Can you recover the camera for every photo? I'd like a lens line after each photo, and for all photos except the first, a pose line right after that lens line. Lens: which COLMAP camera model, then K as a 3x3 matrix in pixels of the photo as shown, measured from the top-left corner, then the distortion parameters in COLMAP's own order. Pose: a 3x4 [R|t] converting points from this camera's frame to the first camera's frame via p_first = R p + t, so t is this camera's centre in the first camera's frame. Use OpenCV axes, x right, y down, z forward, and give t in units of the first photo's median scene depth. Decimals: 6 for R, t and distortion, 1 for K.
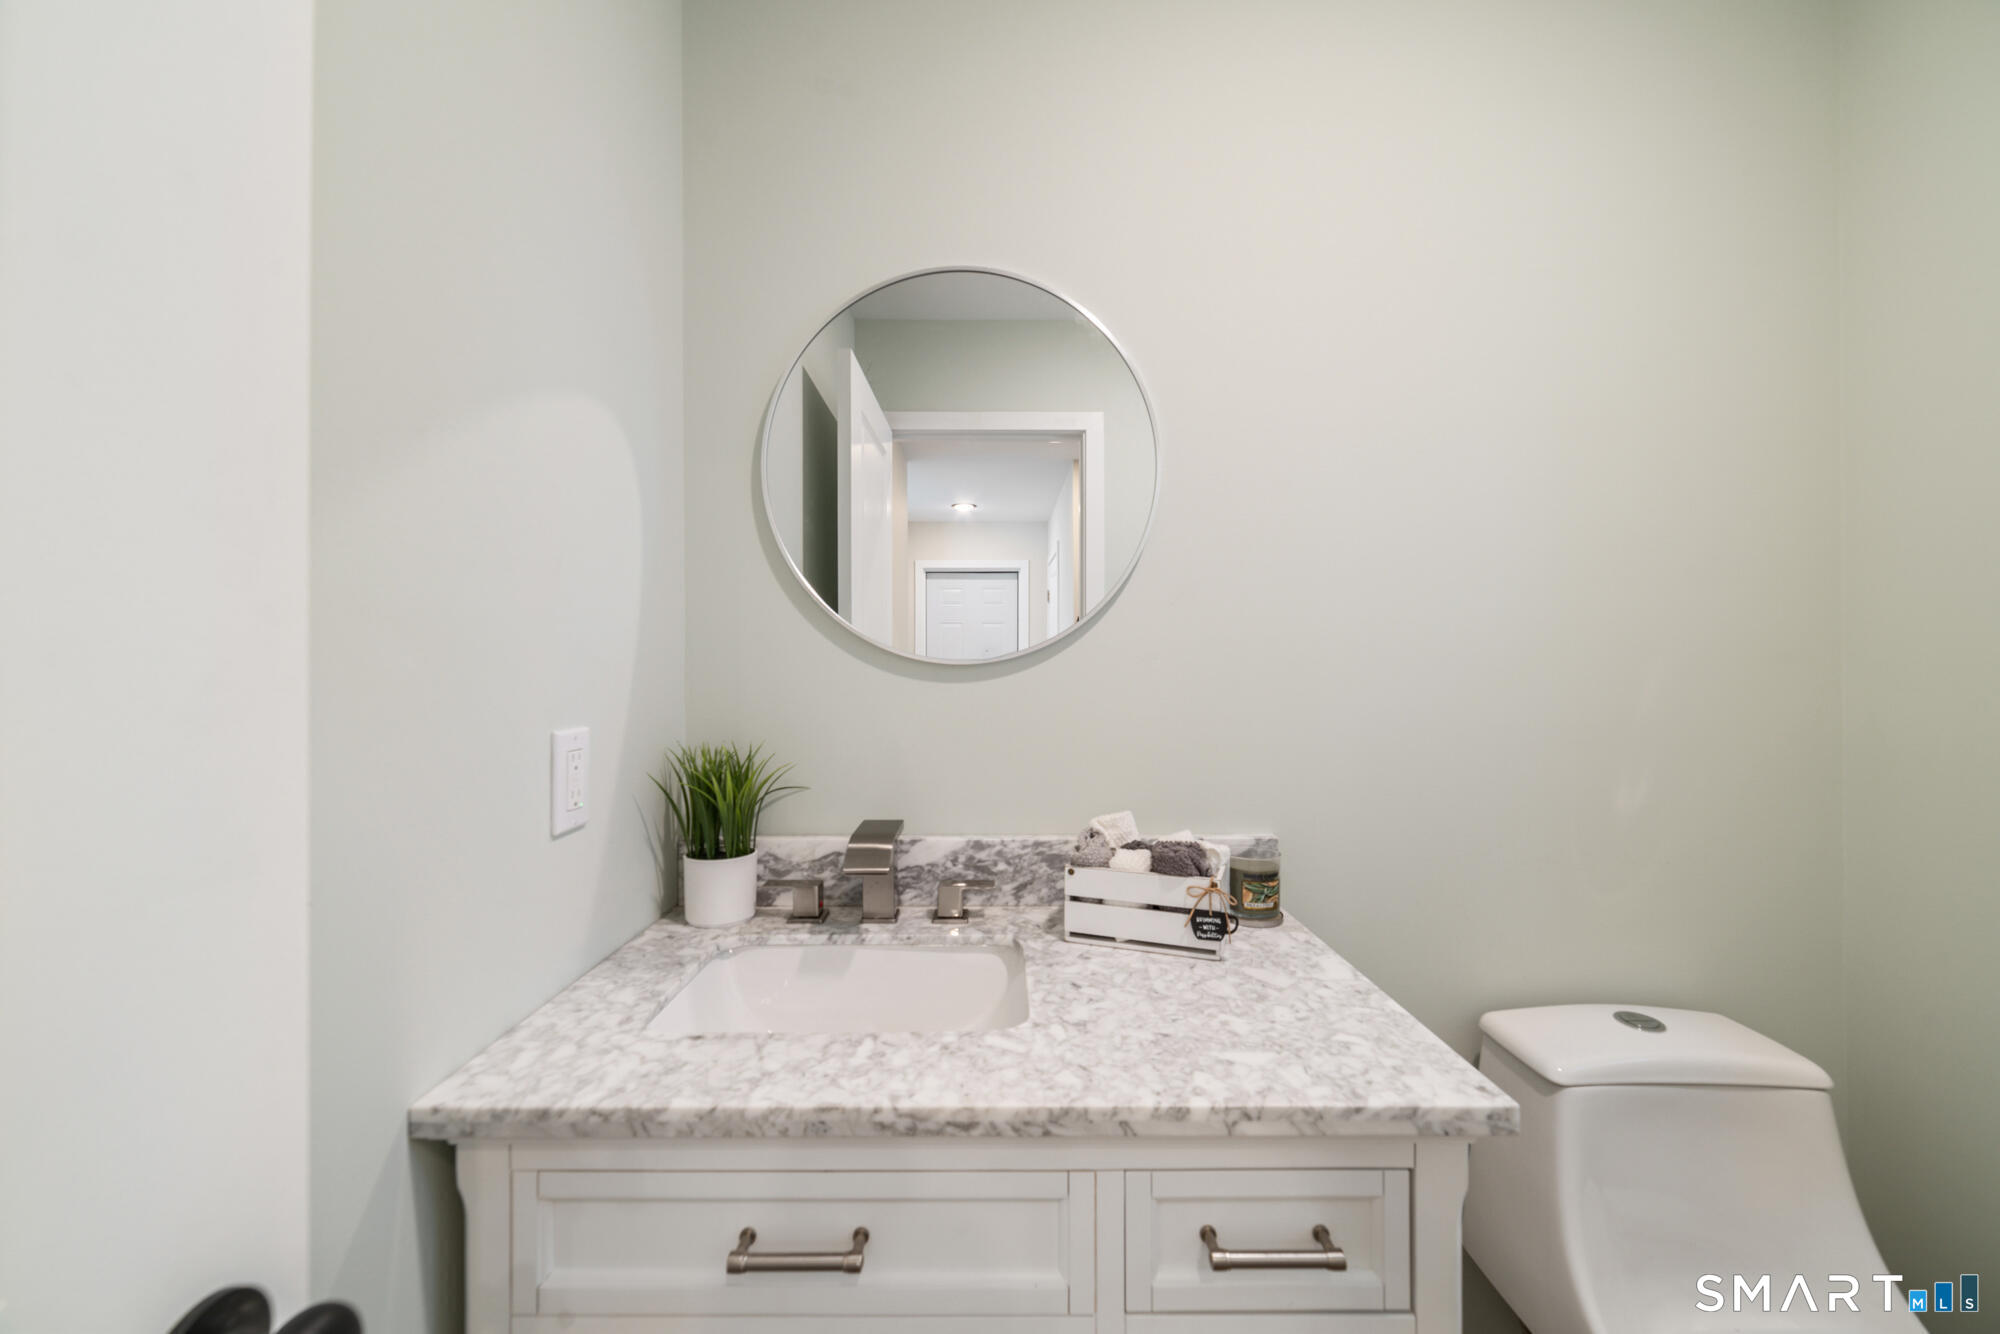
lens RADIAL K [[785.9, 0, 995.9], [0, 785.9, 634.5], [0, 0, 1]] dist [0.000478, 0.000416]
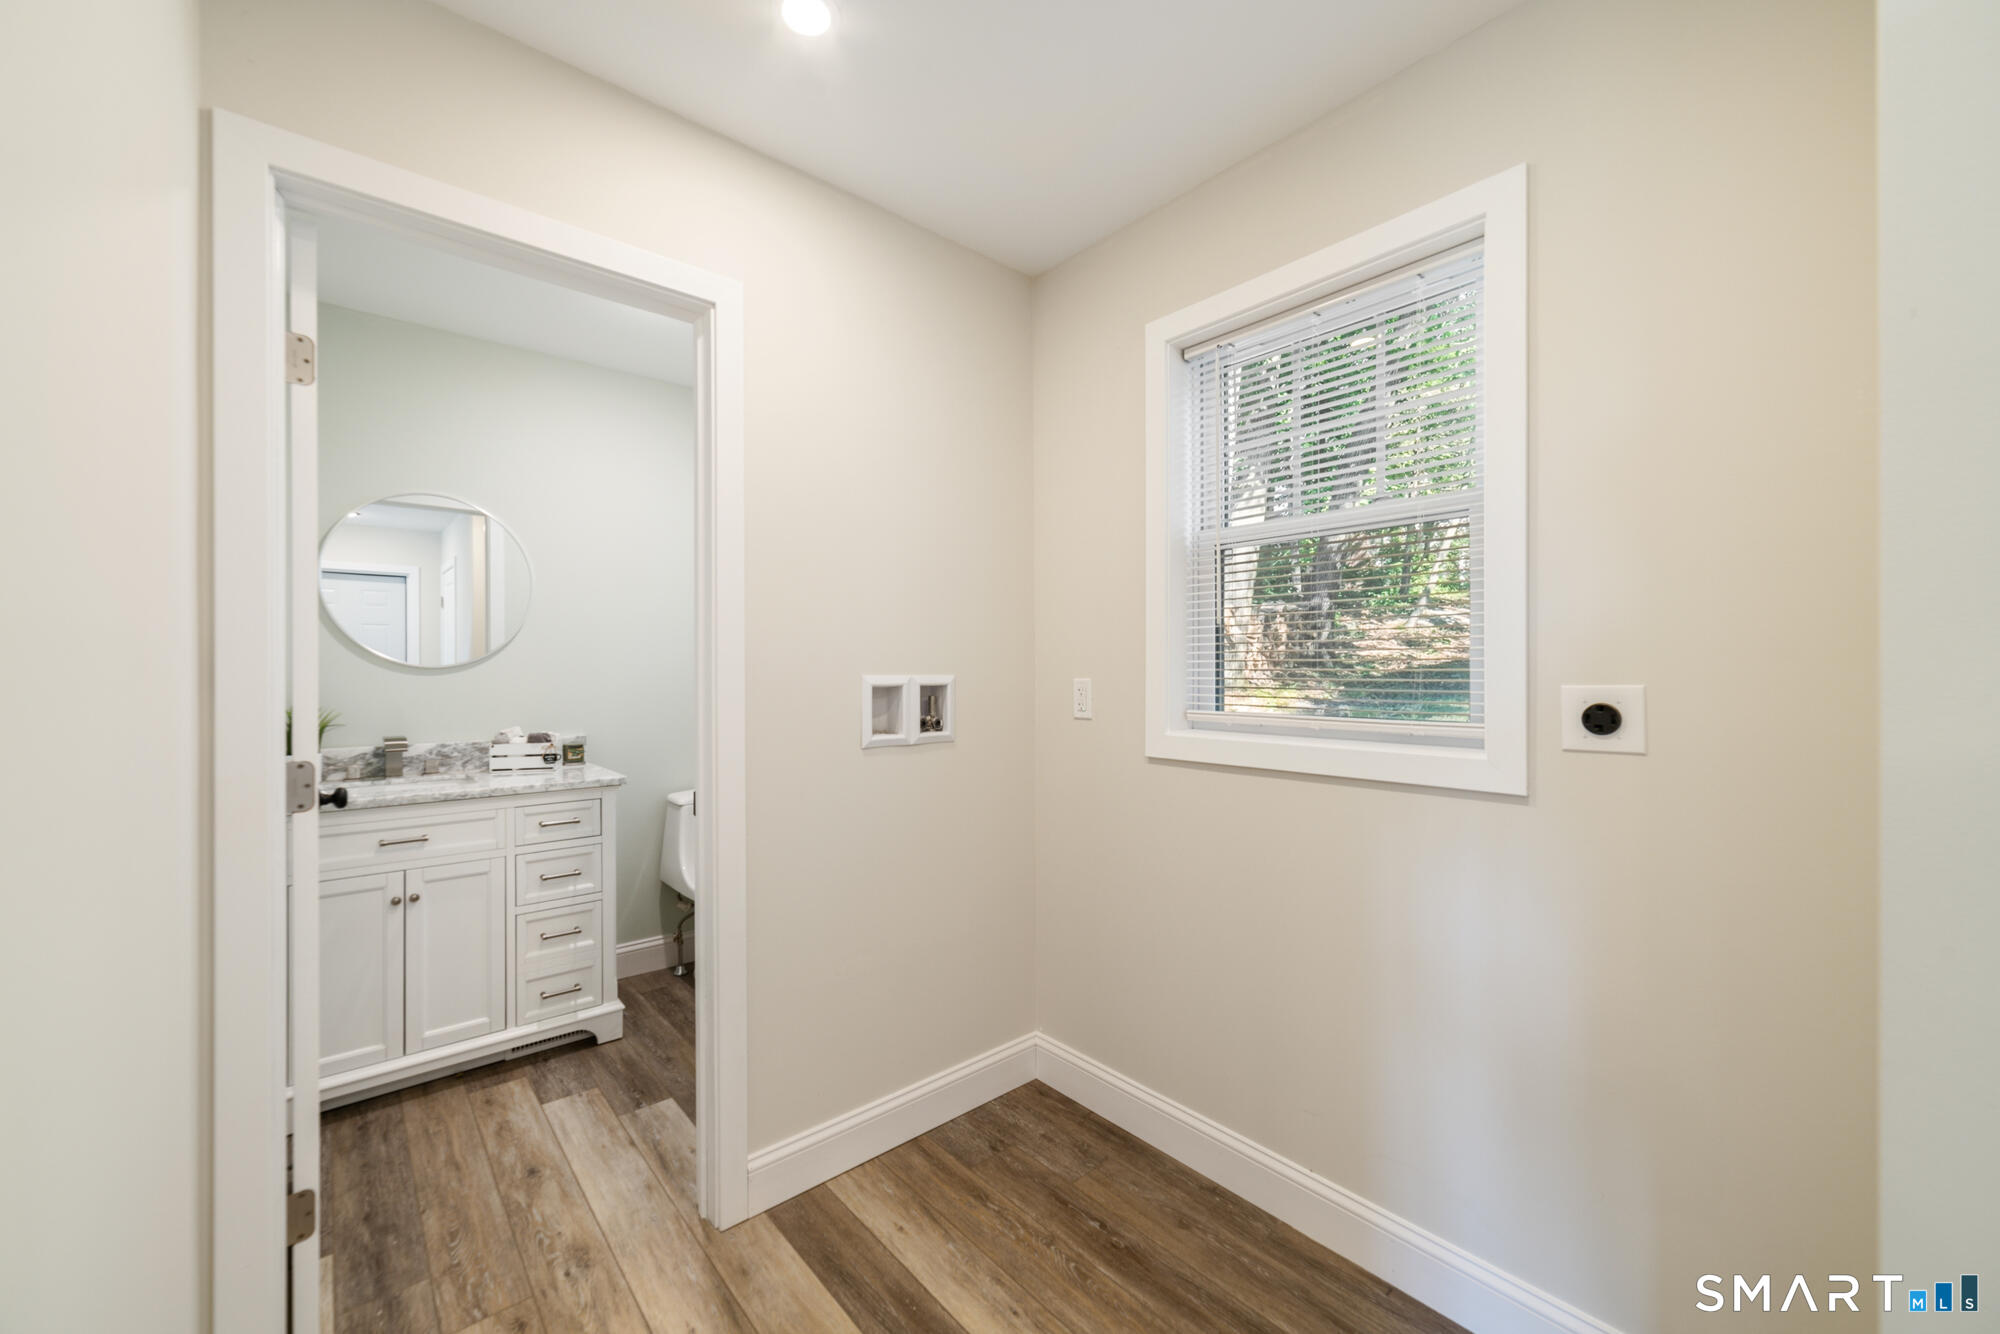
lens RADIAL K [[785.9, 0, 995.9], [0, 785.9, 634.5], [0, 0, 1]] dist [0.000478, 0.000416]
pose [[0.762905, 0.007442, 0.646467, -0.290266], [-0.012844, 0.999911, 0.003647, -0.091485], [-0.646383, -0.011085, 0.762933, -1.879396]]
